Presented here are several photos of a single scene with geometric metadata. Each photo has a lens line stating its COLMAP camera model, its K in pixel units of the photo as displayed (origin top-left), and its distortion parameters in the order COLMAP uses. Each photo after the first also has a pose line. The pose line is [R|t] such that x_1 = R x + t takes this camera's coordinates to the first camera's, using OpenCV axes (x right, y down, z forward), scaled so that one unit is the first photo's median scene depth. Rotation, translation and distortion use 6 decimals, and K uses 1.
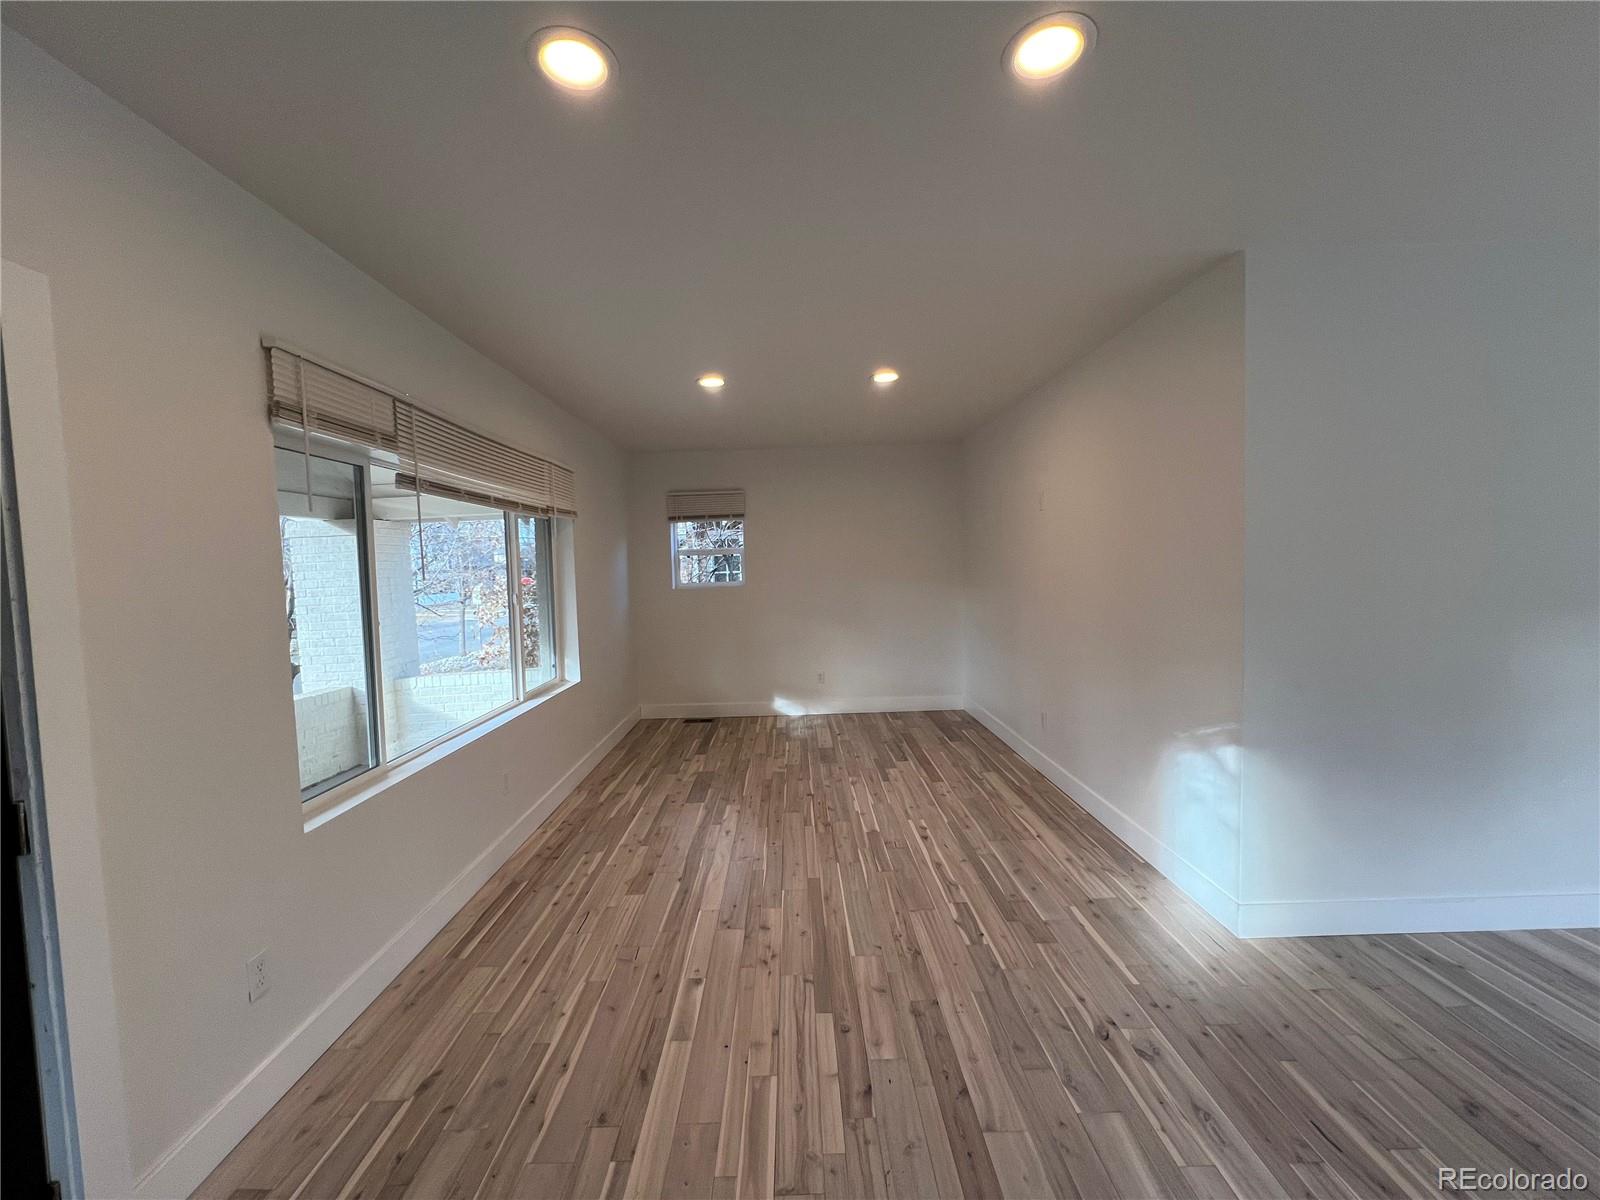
lens RADIAL K [[637.6, 0, 793.9], [0, 637.6, 594.8], [0, 0, 1]] dist [0.000260, -0.000404]
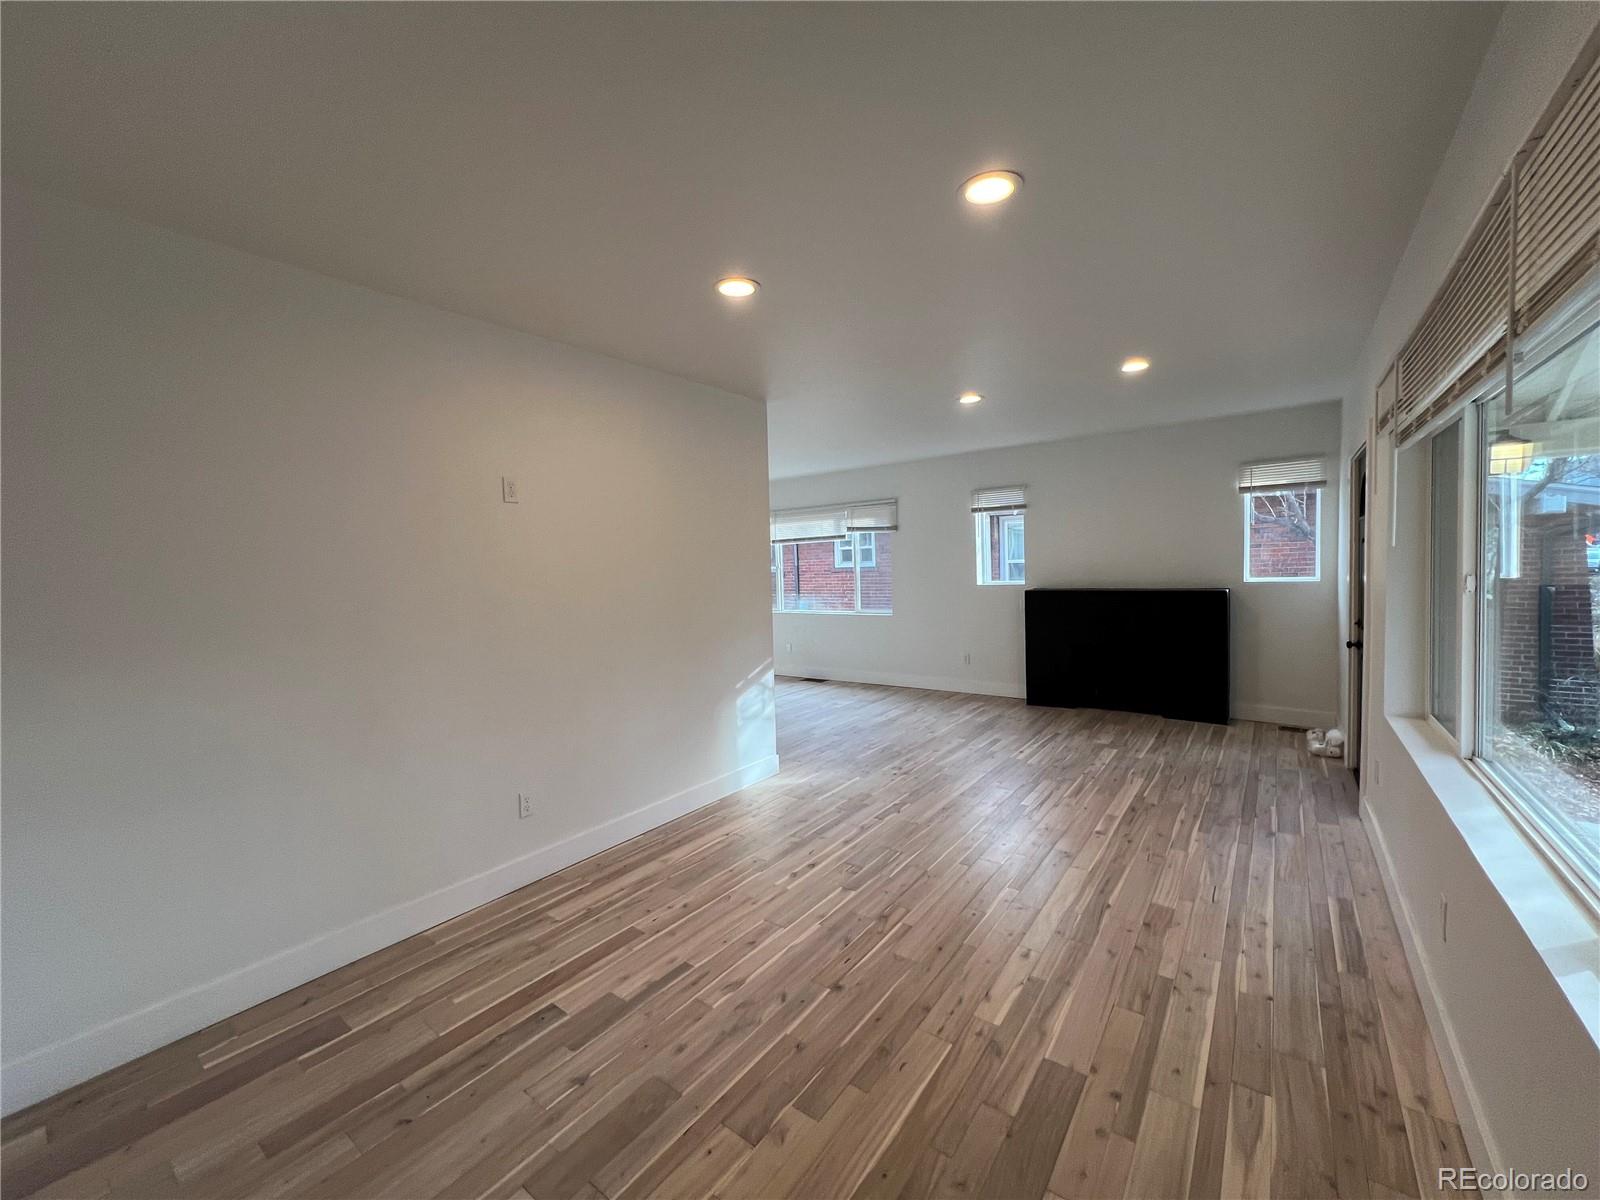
lens RADIAL K [[637.6, 0, 799.0], [0, 637.6, 591.3], [0, 0, 1]] dist [0.000260, -0.000404]
pose [[-0.794817, 0.030170, 0.606099, -0.390494], [0.085056, 0.994443, 0.062039, -0.074699], [-0.600859, 0.100862, -0.792966, 1.933823]]
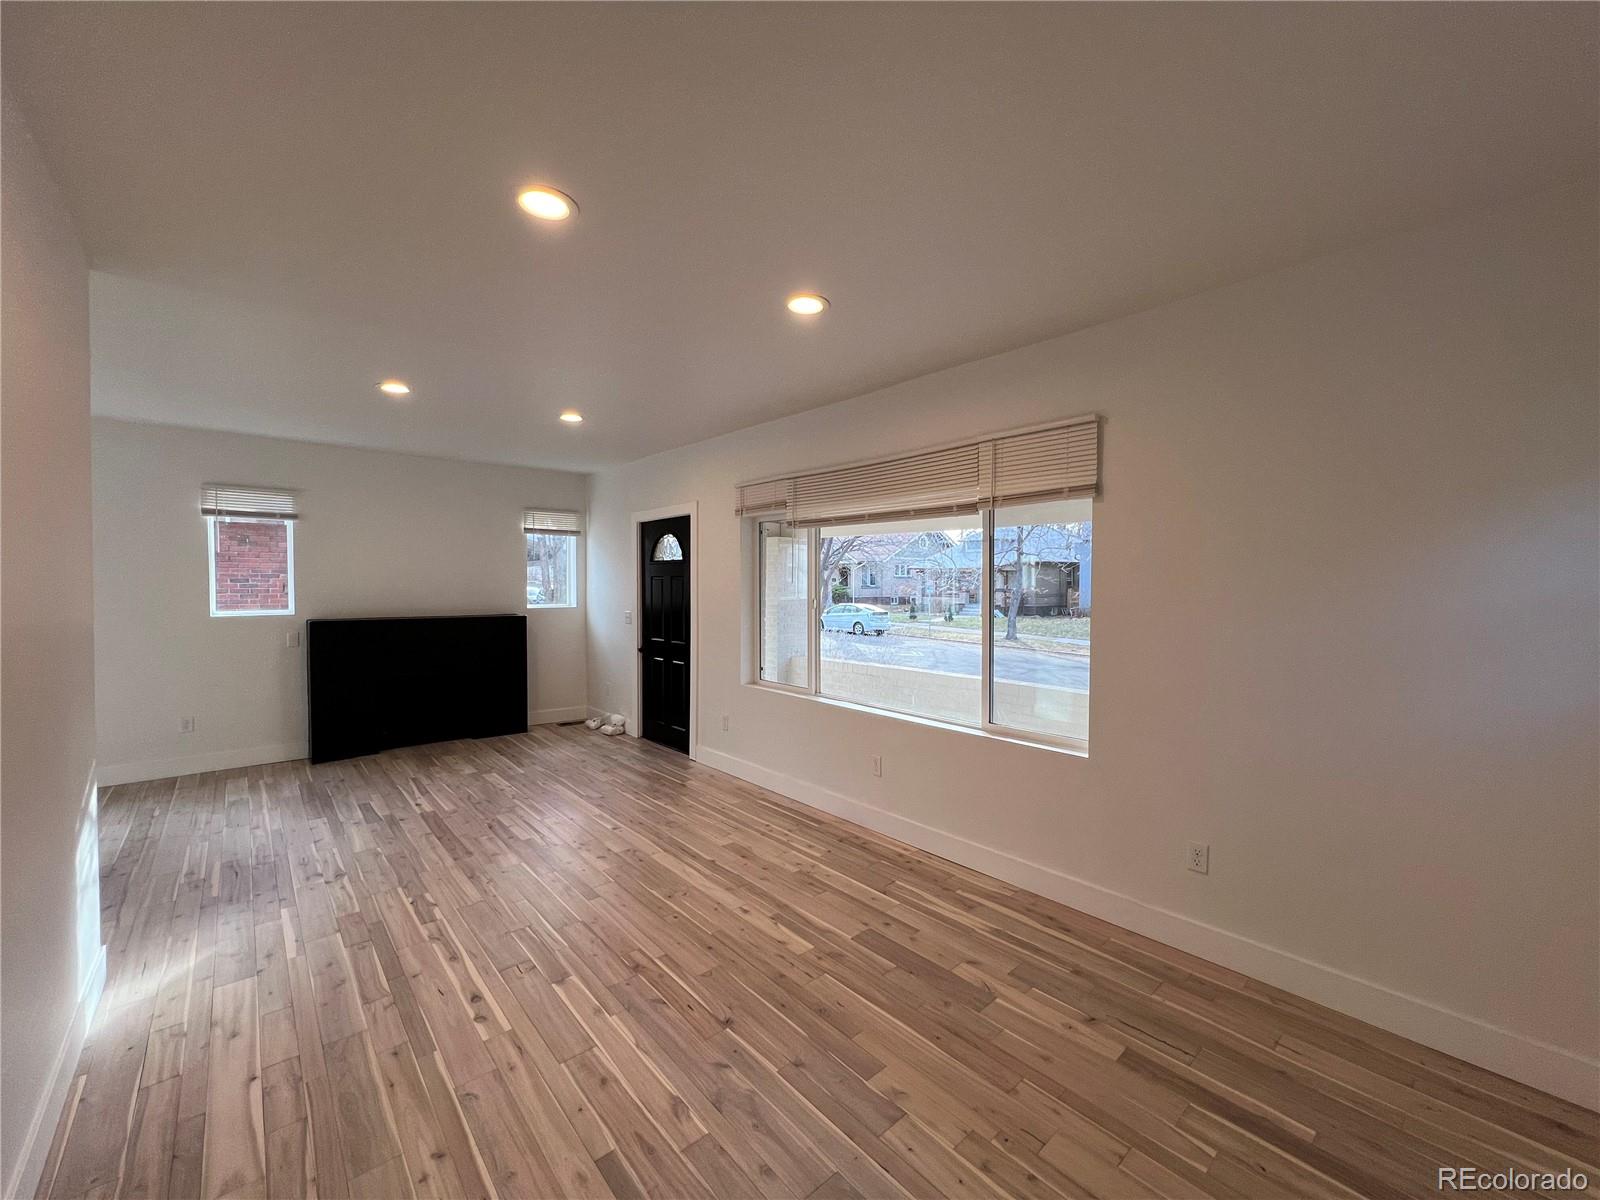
lens RADIAL K [[637.6, 0, 793.7], [0, 637.6, 590.5], [0, 0, 1]] dist [0.000260, -0.000404]
pose [[-0.757640, 0.035192, -0.651723, 0.423191], [-0.013150, 0.997520, 0.069151, -0.099274], [0.652540, 0.060961, -0.755298, 1.923813]]
